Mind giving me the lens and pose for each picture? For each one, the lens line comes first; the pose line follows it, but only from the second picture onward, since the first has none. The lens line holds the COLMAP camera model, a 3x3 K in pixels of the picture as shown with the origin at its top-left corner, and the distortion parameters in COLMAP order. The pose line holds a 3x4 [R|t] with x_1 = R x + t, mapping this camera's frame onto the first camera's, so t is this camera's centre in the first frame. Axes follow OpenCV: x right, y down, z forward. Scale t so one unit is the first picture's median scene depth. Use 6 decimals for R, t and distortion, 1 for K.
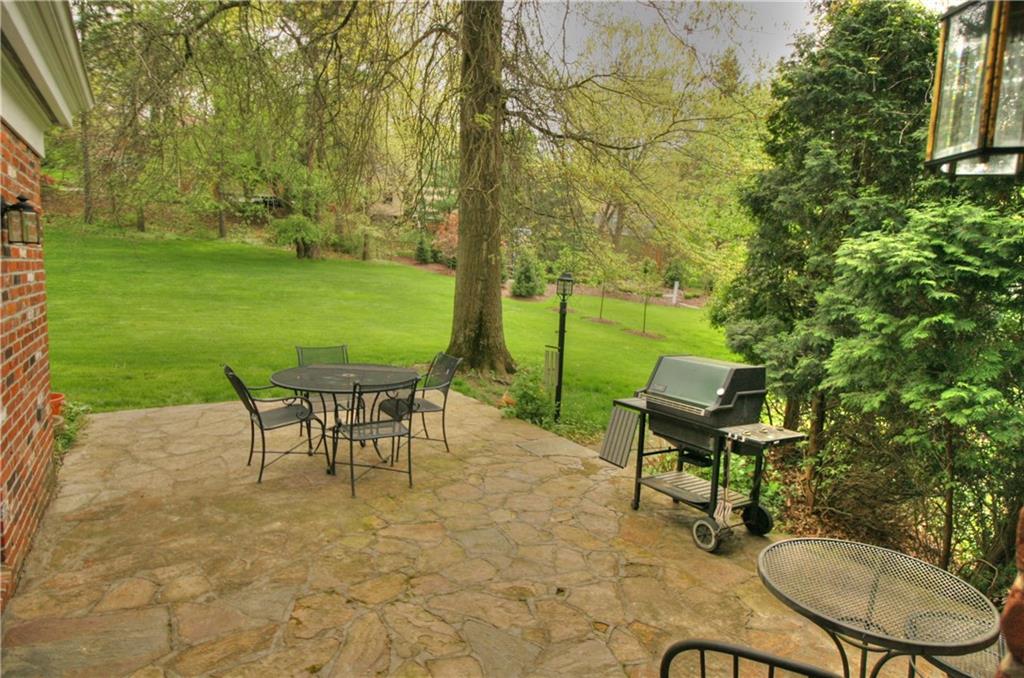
lens RADIAL K [[551.1, 0, 512.0], [0, 551.1, 339.0], [0, 0, 1]] dist [-0.002162, -0.000559]
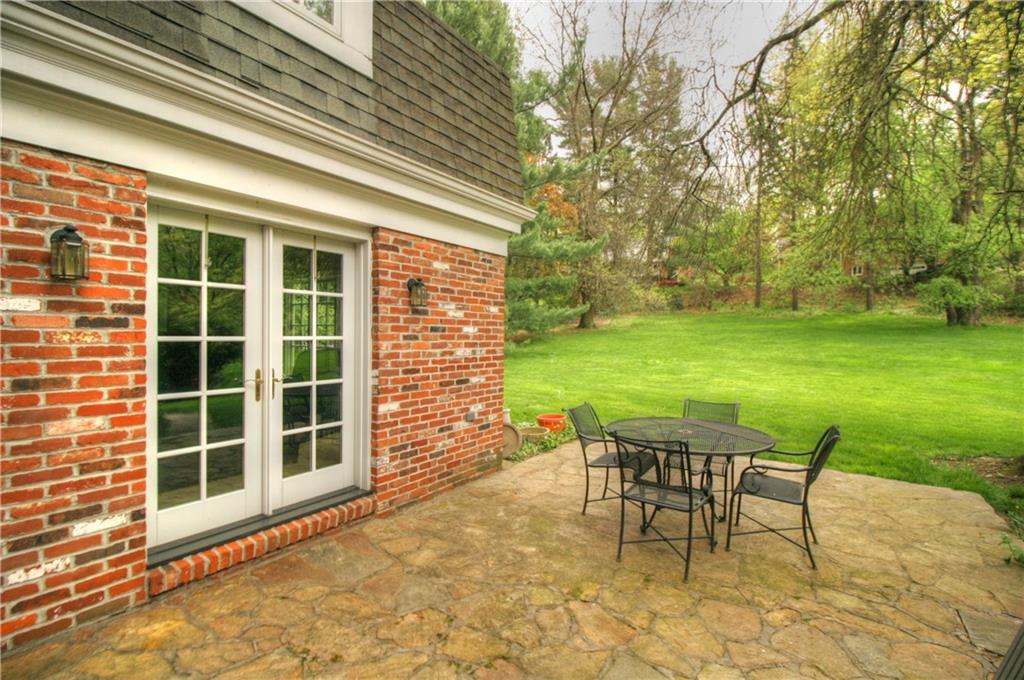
lens RADIAL K [[474.0, 0, 512.0], [0, 474.0, 340.0], [0, 0, 1]] dist [0.015165, -0.023727]
pose [[0.381219, -0.024383, -0.924163, 0.355925], [-0.101176, 0.992547, -0.067922, -0.000906], [0.918932, 0.119396, 0.375910, 0.478645]]
